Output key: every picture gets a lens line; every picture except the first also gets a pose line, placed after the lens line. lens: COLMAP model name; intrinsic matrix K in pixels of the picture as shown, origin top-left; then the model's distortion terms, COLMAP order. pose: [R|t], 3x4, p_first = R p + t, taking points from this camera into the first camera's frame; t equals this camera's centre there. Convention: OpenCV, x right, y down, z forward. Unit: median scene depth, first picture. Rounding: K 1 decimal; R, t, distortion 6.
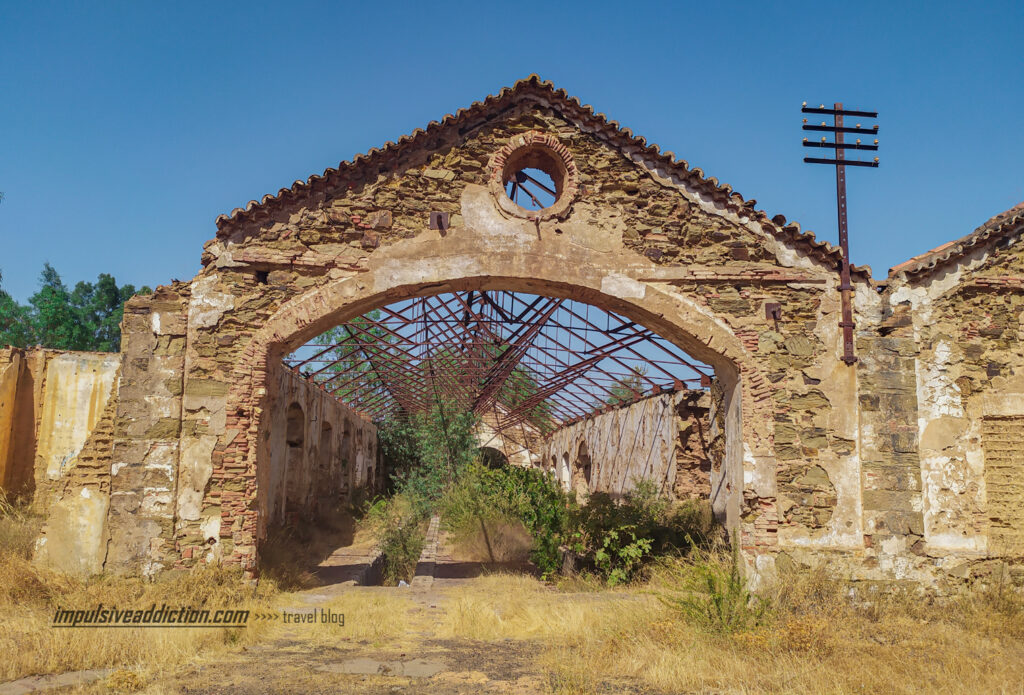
lens RADIAL K [[793.0, 0, 554.9], [0, 793.0, 348.7], [0, 0, 1]] dist [-0.003492, 0.000882]
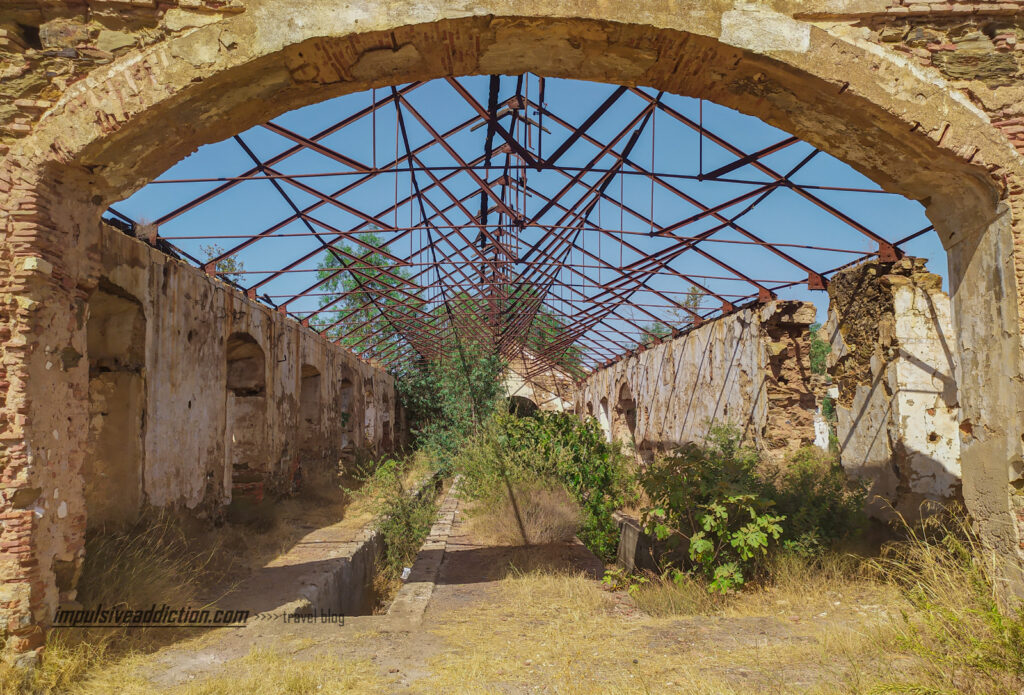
lens RADIAL K [[793.0, 0, 554.9], [0, 793.0, 348.7], [0, 0, 1]] dist [-0.003492, 0.000882]
pose [[0.998631, -0.038961, -0.034902, -0.018191], [0.041062, 0.997252, 0.061663, 0.043672], [0.032404, -0.063012, 0.997487, 0.258924]]
